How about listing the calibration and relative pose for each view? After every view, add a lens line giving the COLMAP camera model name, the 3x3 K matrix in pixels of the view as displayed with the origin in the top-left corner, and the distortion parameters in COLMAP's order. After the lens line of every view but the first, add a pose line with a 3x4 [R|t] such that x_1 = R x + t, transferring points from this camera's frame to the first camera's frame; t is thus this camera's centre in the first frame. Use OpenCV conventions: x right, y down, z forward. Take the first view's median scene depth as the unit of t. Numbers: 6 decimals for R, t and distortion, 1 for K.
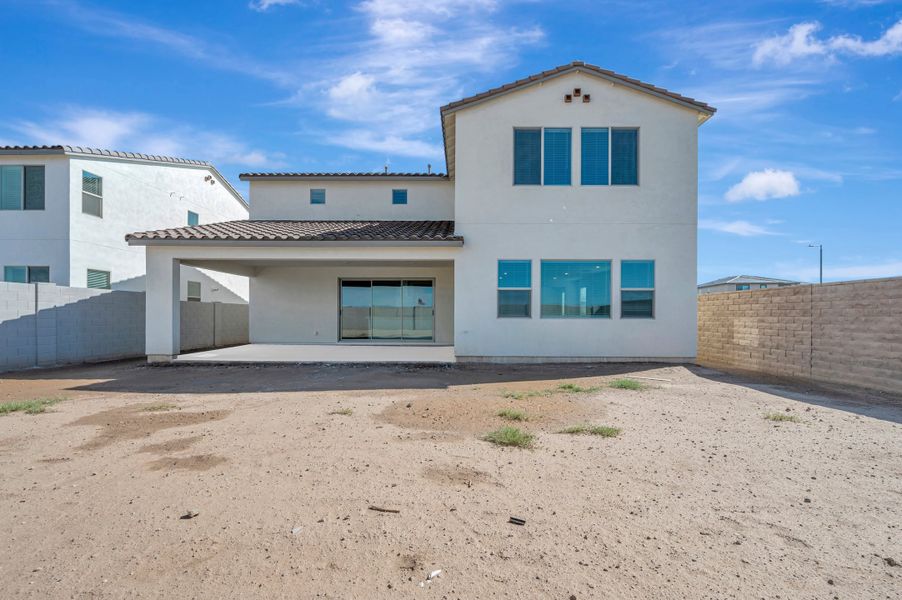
lens RADIAL K [[371.2, 0, 447.4], [0, 371.2, 292.6], [0, 0, 1]] dist [-0.001331, -0.000103]
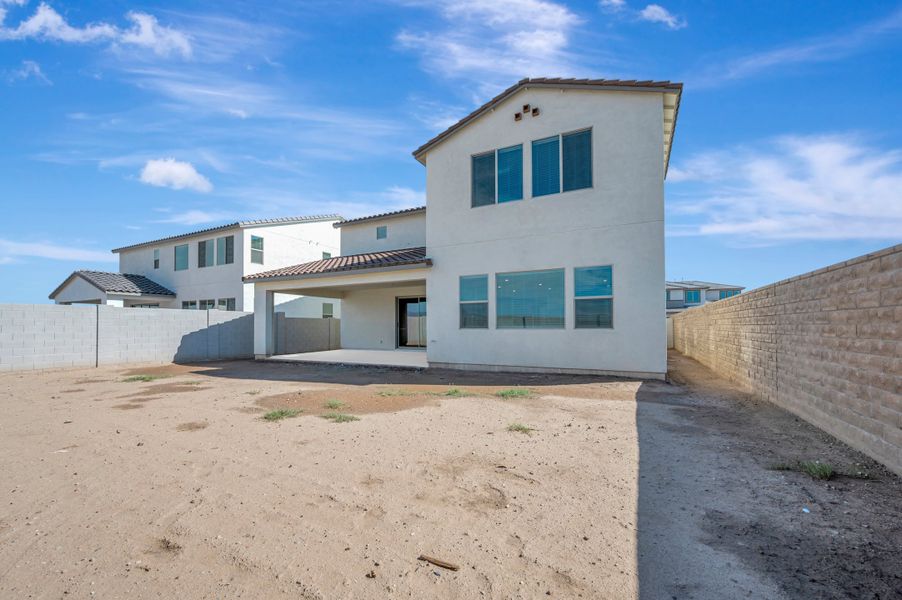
lens RADIAL K [[360.7, 0, 457.3], [0, 360.7, 294.8], [0, 0, 1]] dist [-0.002181, -0.000213]
pose [[0.898871, -0.047104, -0.435675, 0.592953], [0.036187, 0.998789, -0.033325, 0.002540], [0.436717, 0.014189, 0.899487, 0.024706]]
